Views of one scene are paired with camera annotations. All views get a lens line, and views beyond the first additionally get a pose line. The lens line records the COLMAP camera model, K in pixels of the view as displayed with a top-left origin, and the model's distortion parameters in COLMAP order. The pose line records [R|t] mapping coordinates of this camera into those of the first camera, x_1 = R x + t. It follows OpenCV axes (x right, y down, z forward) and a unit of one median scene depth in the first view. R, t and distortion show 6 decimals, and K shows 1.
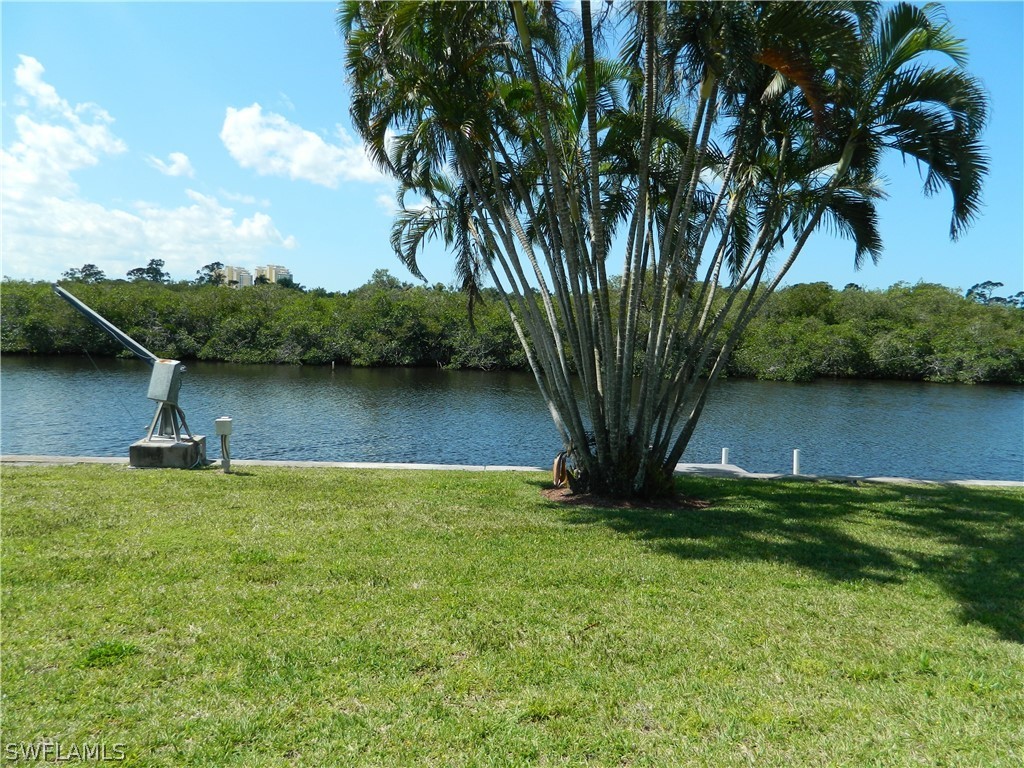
lens RADIAL K [[780.9, 0, 511.1], [0, 780.9, 383.0], [0, 0, 1]] dist [0.037017, -0.002972]
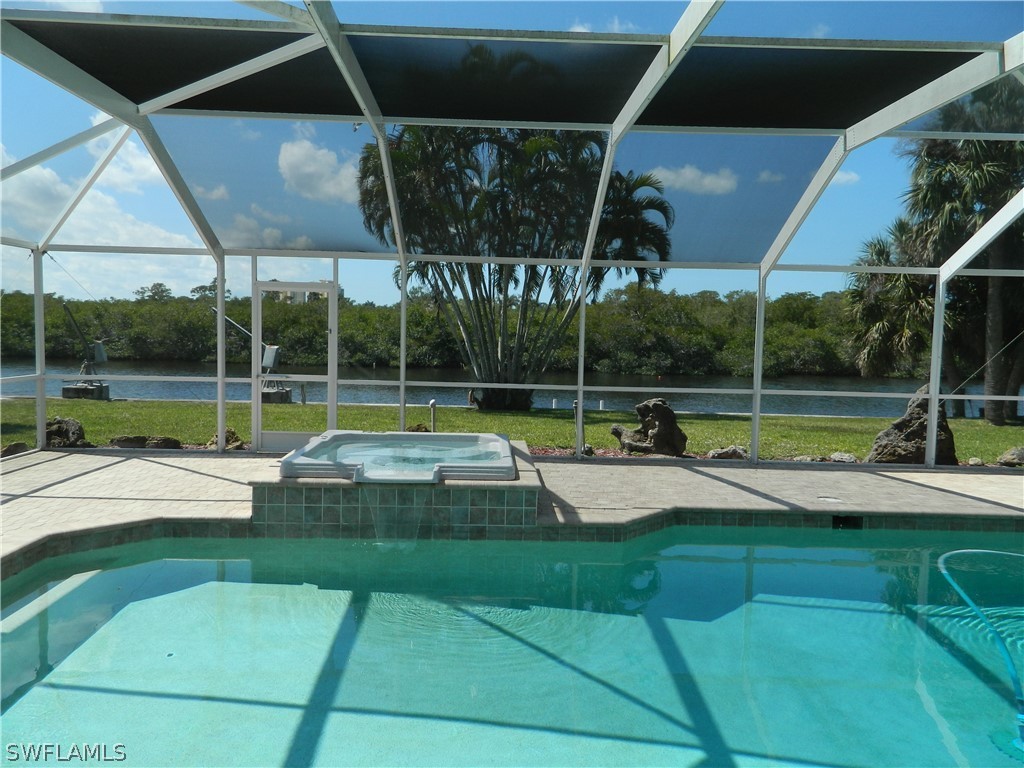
lens RADIAL K [[780.9, 0, 517.1], [0, 780.9, 382.1], [0, 0, 1]] dist [0.037017, -0.002972]
pose [[0.998518, -0.007803, -0.053869, 0.054184], [0.006961, 0.999851, -0.015805, 0.020520], [0.053984, 0.015406, 0.998423, -0.185385]]
